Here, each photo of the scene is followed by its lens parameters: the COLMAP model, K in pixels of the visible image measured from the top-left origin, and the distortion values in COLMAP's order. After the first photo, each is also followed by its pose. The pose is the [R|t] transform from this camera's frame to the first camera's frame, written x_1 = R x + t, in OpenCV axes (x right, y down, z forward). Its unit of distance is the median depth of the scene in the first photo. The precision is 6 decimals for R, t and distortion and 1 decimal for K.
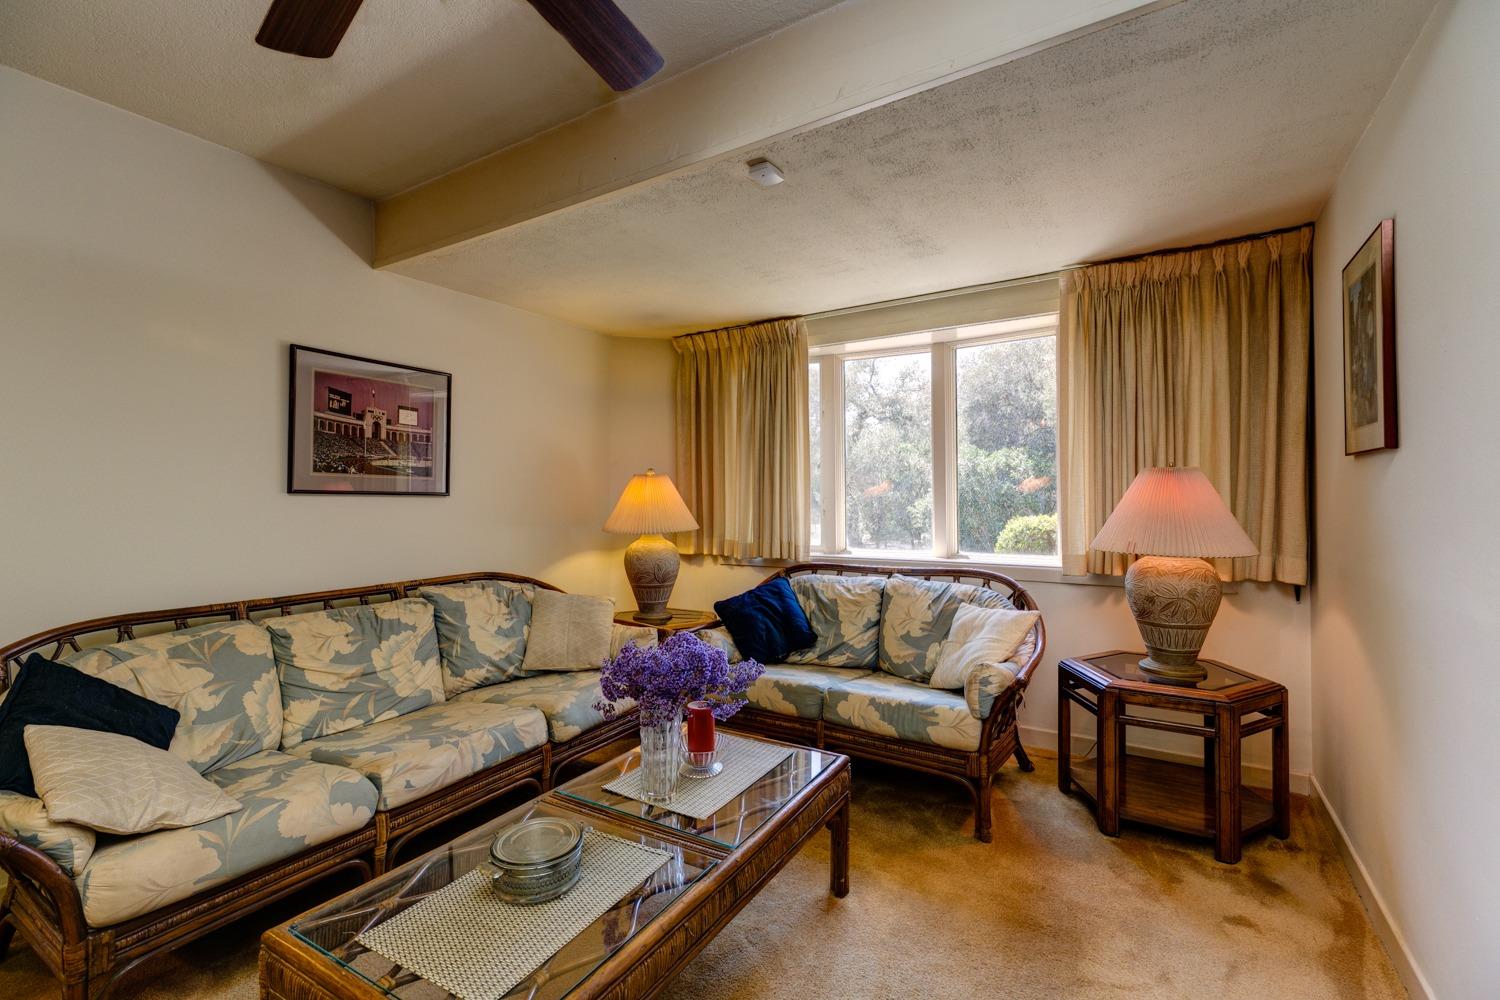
lens RADIAL K [[670.7, 0, 749.9], [0, 670.7, 495.0], [0, 0, 1]] dist [0.003882, 0.000567]
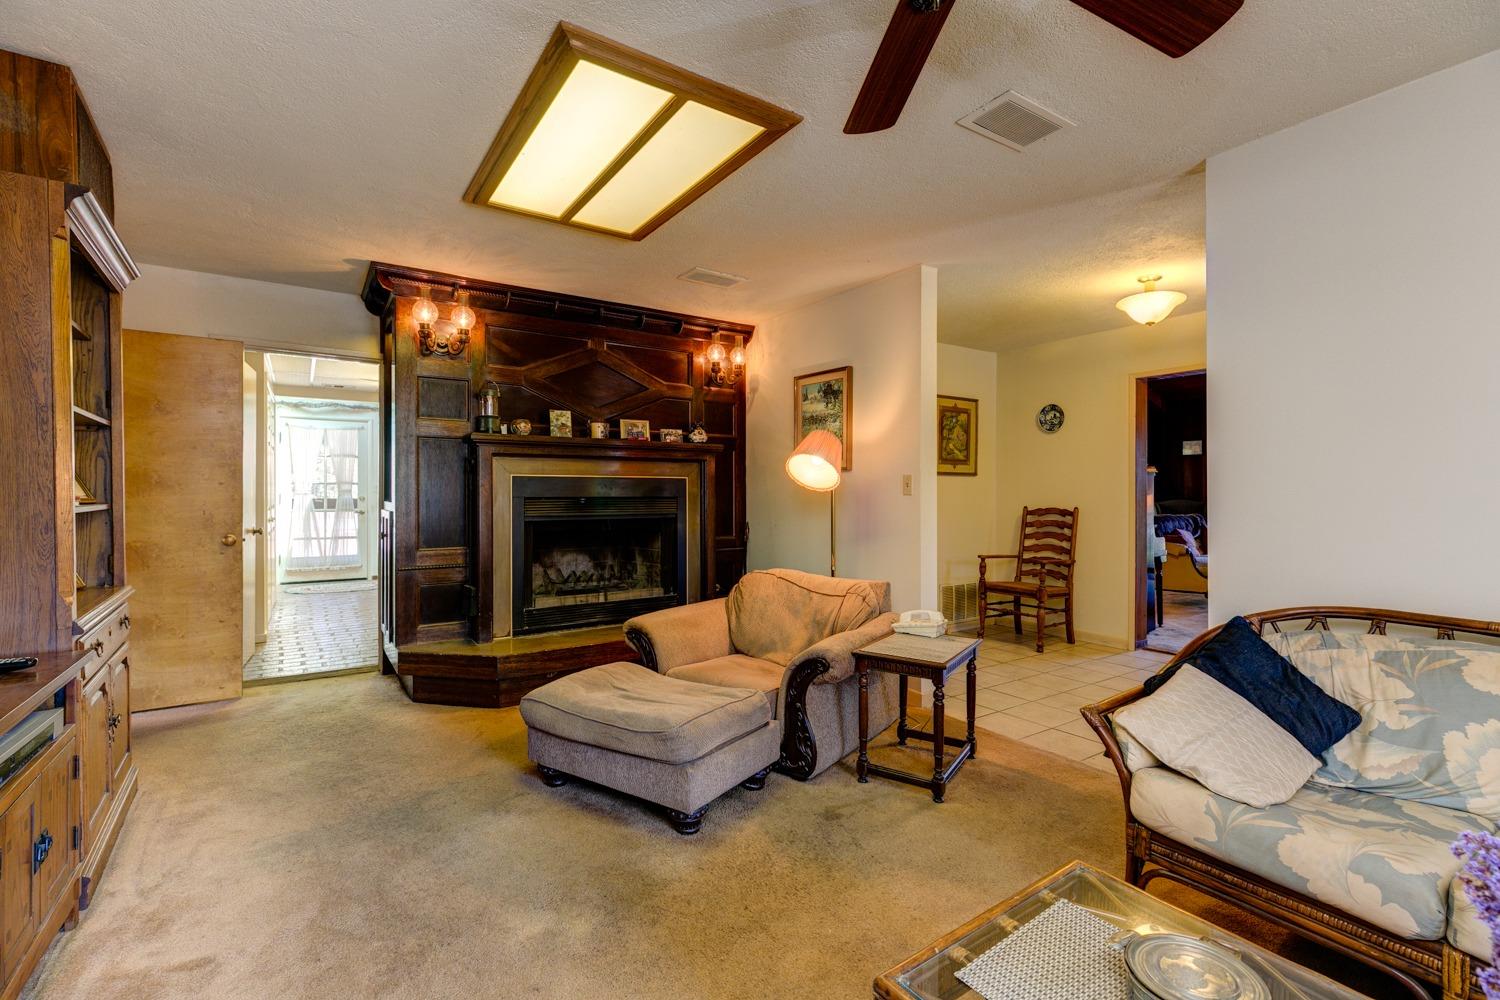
lens RADIAL K [[670.7, 0, 748.8], [0, 670.7, 497.1], [0, 0, 1]] dist [0.003882, 0.000567]
pose [[-0.417196, 0.012262, -0.908734, 0.363973], [0.003001, 0.999922, 0.012115, -0.000596], [0.908812, 0.002327, -0.417200, 0.604125]]
